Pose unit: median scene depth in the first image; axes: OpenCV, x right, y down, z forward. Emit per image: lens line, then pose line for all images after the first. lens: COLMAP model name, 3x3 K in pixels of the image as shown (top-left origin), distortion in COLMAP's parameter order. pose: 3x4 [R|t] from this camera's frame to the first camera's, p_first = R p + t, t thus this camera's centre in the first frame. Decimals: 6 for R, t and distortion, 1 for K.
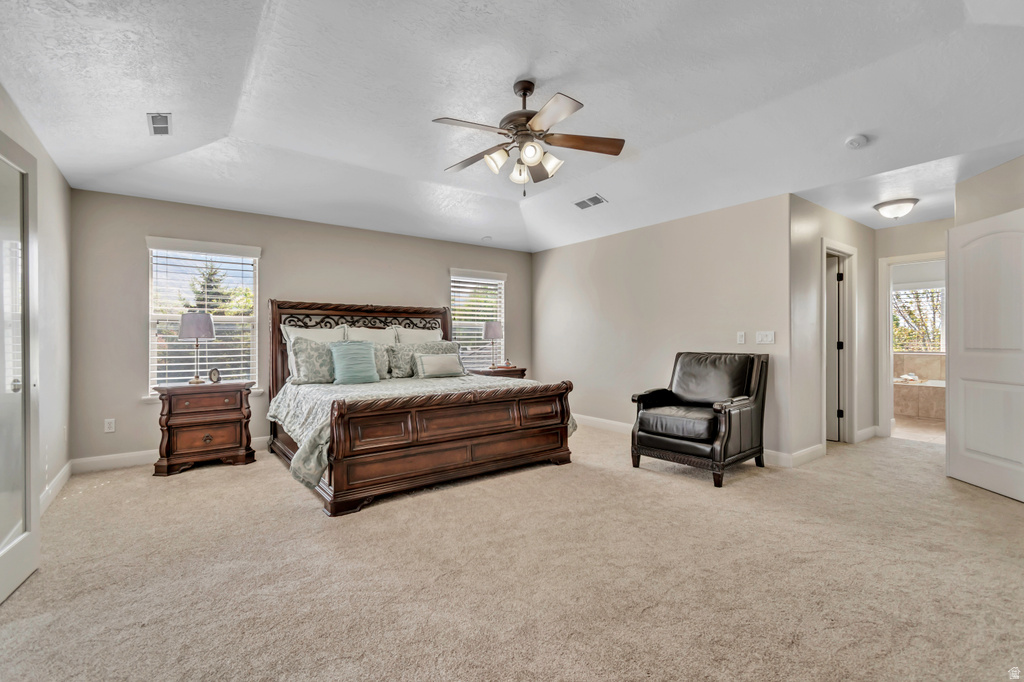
lens RADIAL K [[494.8, 0, 514.6], [0, 494.8, 337.8], [0, 0, 1]] dist [-0.000026, -0.000601]
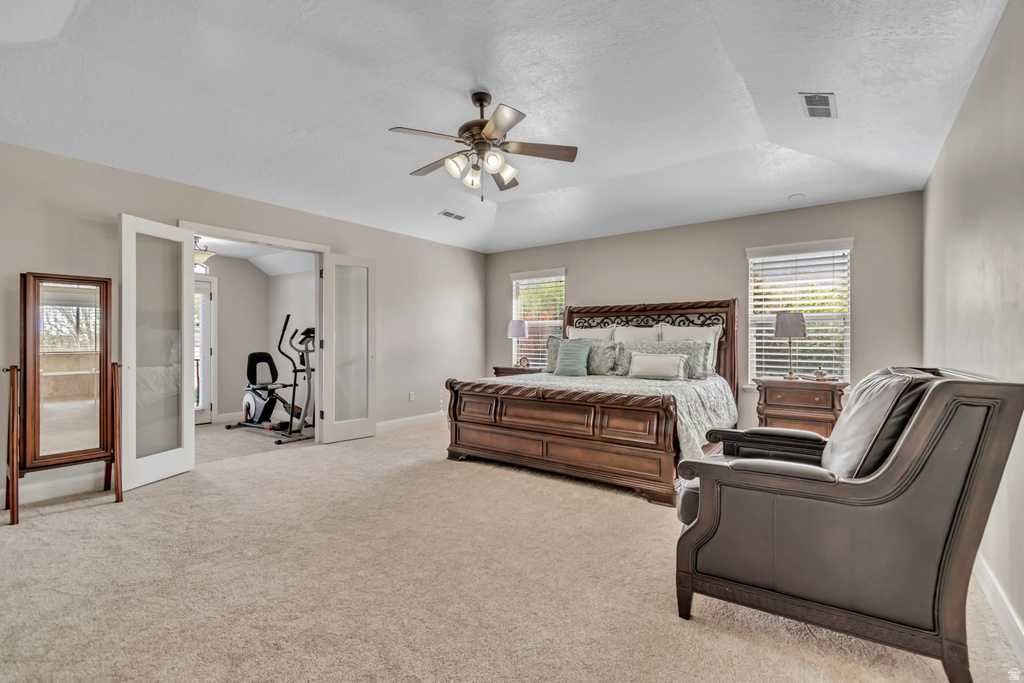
lens RADIAL K [[494.8, 0, 514.6], [0, 494.8, 338.3], [0, 0, 1]] dist [-0.000026, -0.000601]
pose [[0.204330, 0.003427, -0.978896, 0.653717], [0.002826, 0.999988, 0.004091, -0.000444], [0.978898, -0.003603, 0.204317, 0.525245]]
